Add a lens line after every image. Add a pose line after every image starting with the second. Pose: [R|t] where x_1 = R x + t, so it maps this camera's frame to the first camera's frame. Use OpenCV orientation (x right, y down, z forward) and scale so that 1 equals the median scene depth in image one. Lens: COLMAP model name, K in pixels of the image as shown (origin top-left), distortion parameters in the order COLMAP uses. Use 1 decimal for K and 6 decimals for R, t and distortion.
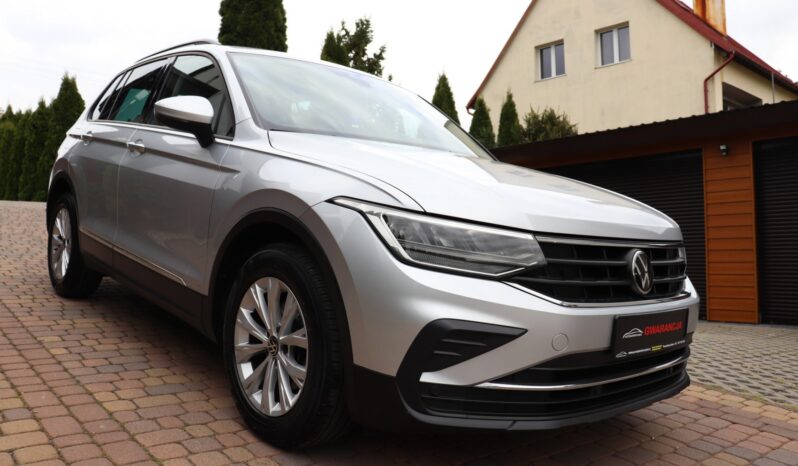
lens RADIAL K [[676.3, 0, 406.7], [0, 676.3, 222.2], [0, 0, 1]] dist [-0.172193, 0.153749]
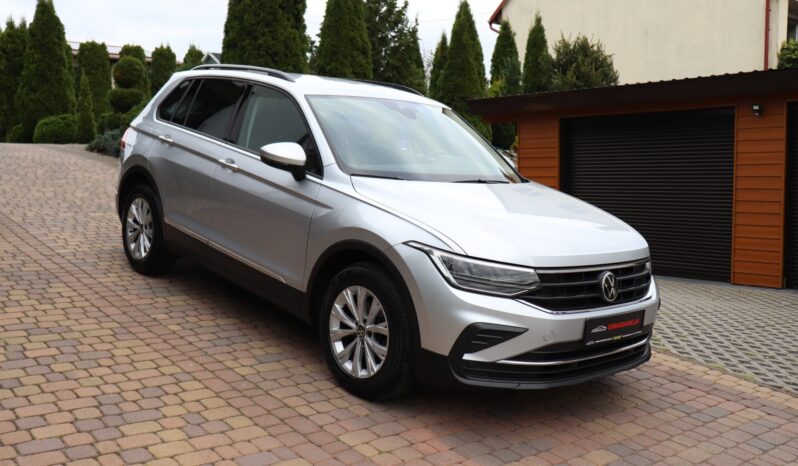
lens RADIAL K [[815.7, 0, 402.0], [0, 815.7, 227.8], [0, 0, 1]] dist [-0.084575, 0.000000]
pose [[0.999865, 0.011233, -0.011965, -0.075534], [-0.009821, 0.993642, 0.112158, -0.212411], [0.013149, -0.112026, 0.993618, -0.662894]]
